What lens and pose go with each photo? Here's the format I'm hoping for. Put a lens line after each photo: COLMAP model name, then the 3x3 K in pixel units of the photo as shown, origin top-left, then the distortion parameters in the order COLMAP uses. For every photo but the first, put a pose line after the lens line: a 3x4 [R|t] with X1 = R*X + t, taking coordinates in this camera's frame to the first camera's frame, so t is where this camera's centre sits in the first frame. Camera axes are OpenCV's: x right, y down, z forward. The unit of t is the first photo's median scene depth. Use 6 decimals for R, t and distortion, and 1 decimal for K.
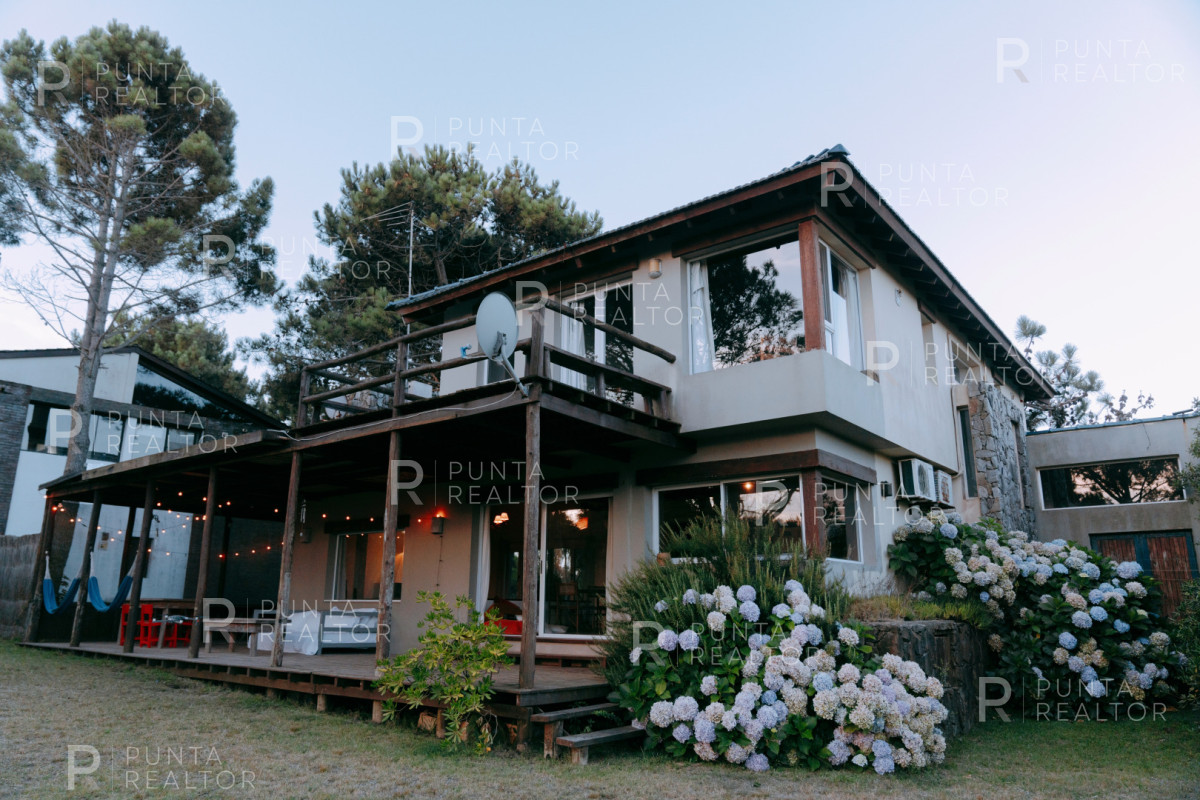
lens RADIAL K [[812.3, 0, 600.0], [0, 812.3, 400.0], [0, 0, 1]] dist [-0.040719, 0.026932]
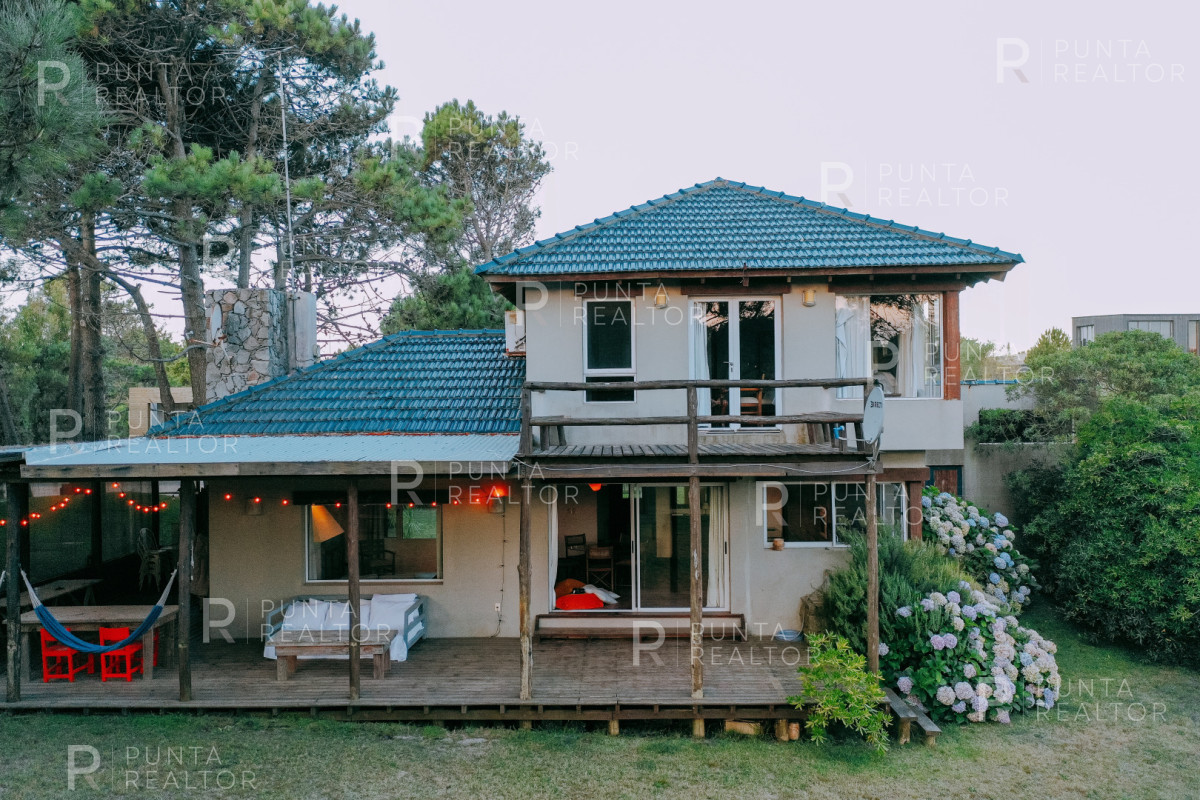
lens RADIAL K [[966.0, 0, 600.0], [0, 966.0, 400.0], [0, 0, 1]] dist [0.008628, 0.005838]
pose [[0.805962, -0.014667, 0.591786, -1.129515], [-0.130352, 0.970758, 0.201587, -0.304012], [-0.577438, -0.239611, 0.780482, 0.117270]]
